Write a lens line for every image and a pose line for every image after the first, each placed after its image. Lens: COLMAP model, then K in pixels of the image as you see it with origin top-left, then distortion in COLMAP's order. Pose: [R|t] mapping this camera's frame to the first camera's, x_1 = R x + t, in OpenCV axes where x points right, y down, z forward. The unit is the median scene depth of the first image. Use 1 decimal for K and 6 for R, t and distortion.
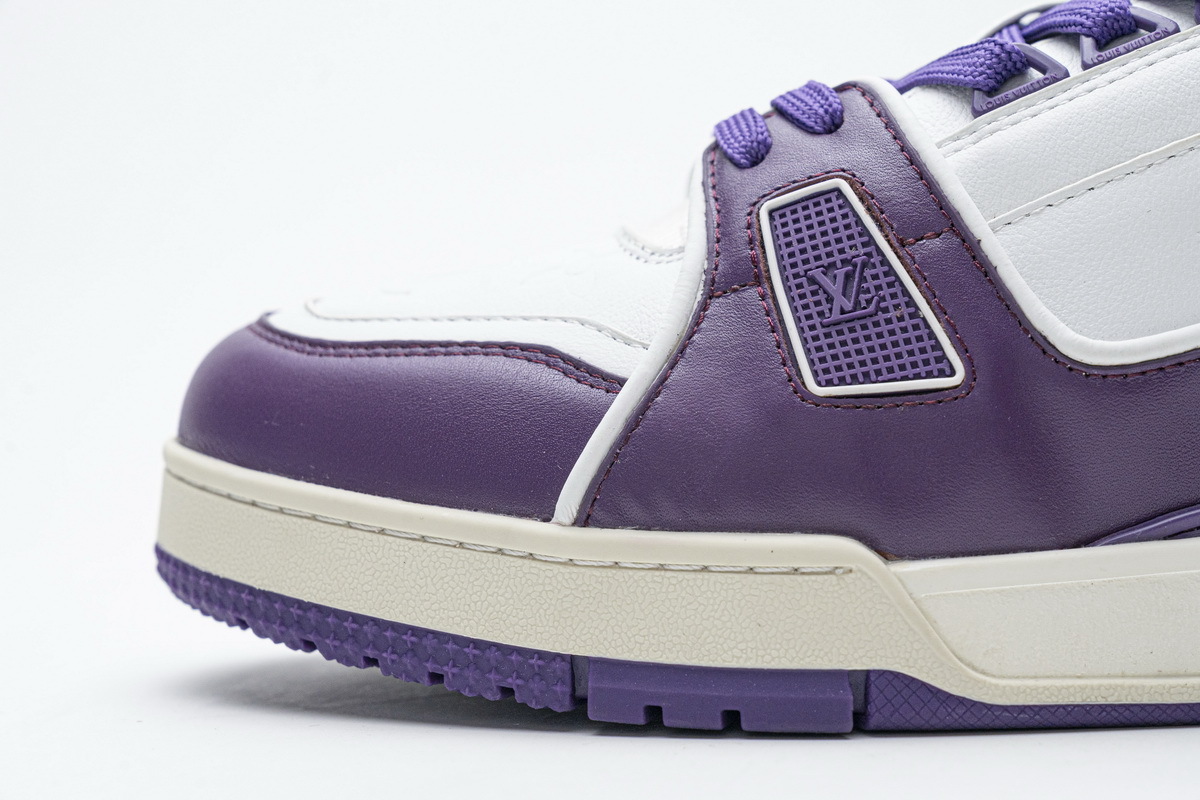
lens RADIAL K [[2428.4, 0, 600.9], [0, 2428.4, 393.2], [0, 0, 1]] dist [0.020623, 0.000000]
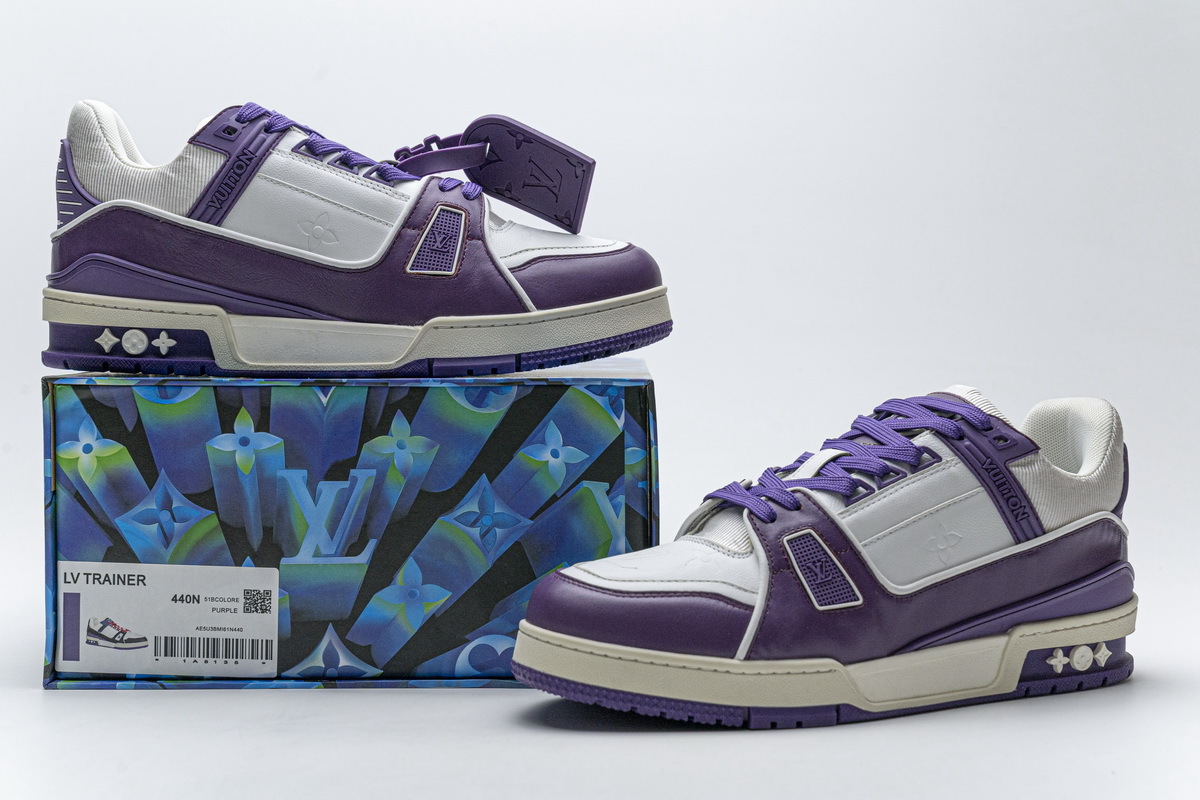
lens RADIAL K [[1996.4, 0, 600.1], [0, 1996.4, 392.8], [0, 0, 1]] dist [0.025366, 0.000000]
pose [[0.872343, -0.004394, 0.488874, -1.282643], [0.002154, 0.999984, 0.005143, -0.266423], [-0.488889, -0.003433, 0.872339, -0.931707]]
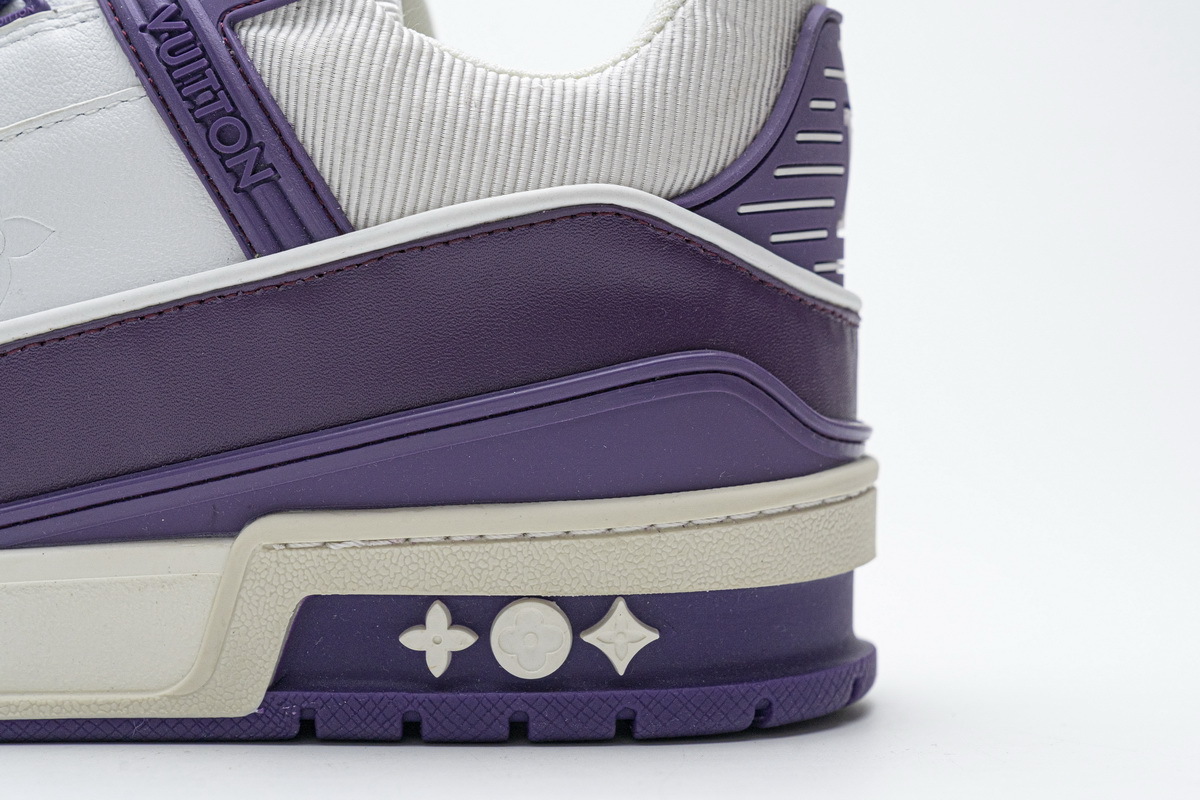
lens RADIAL K [[2428.4, 0, 606.7], [0, 2428.4, 368.9], [0, 0, 1]] dist [0.020623, 0.000000]
pose [[0.999648, 0.025681, 0.006673, 0.520527], [-0.025555, 0.999506, -0.018308, -0.007190], [-0.007140, 0.018131, 0.999810, -0.007258]]
